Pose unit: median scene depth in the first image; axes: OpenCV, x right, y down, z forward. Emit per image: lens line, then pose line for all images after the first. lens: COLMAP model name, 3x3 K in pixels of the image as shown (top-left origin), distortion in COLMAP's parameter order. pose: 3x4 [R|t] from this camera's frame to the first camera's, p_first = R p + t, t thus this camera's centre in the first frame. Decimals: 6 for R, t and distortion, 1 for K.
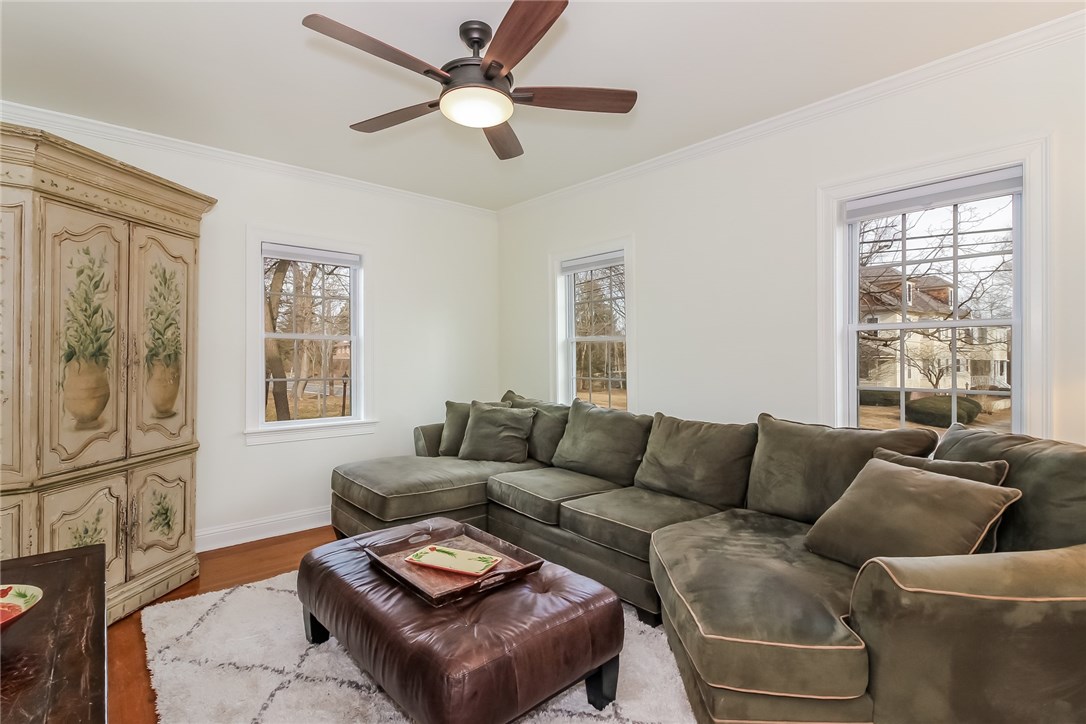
lens RADIAL K [[524.9, 0, 555.9], [0, 524.9, 357.4], [0, 0, 1]] dist [0.000971, -0.000515]
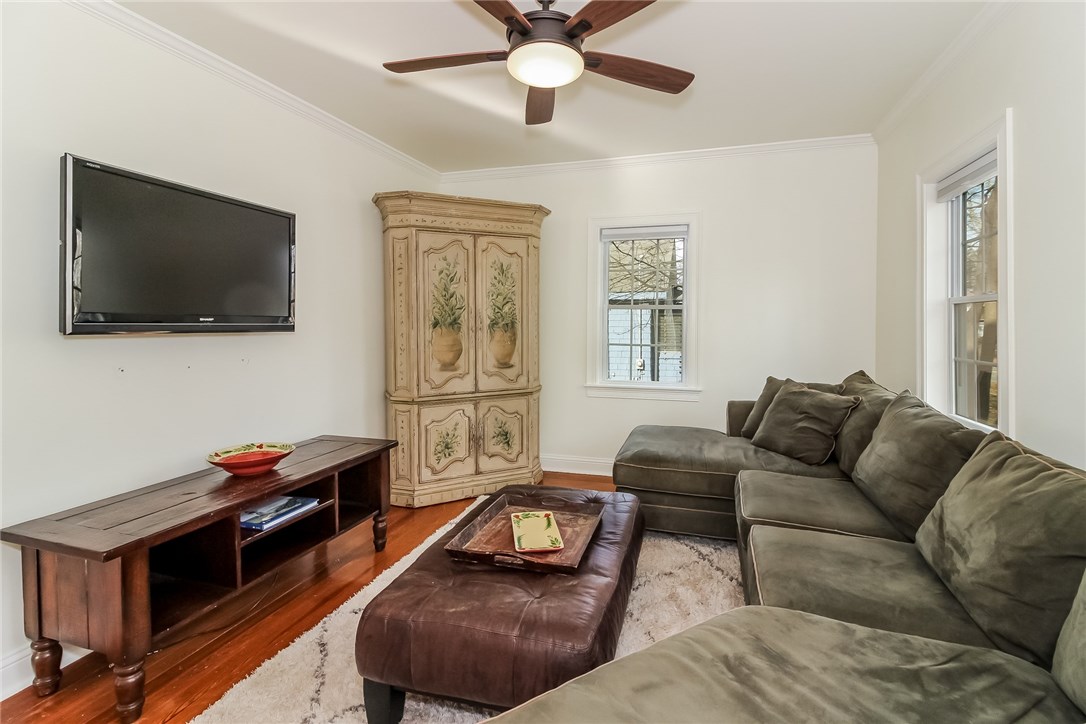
lens RADIAL K [[491.6, 0, 547.1], [0, 491.6, 332.3], [0, 0, 1]] dist [0.002323, 0.000019]
pose [[0.528738, 0.016604, -0.848623, 0.475065], [-0.001695, 0.999827, 0.018506, -0.006706], [0.848783, -0.008346, 0.528675, 0.424187]]
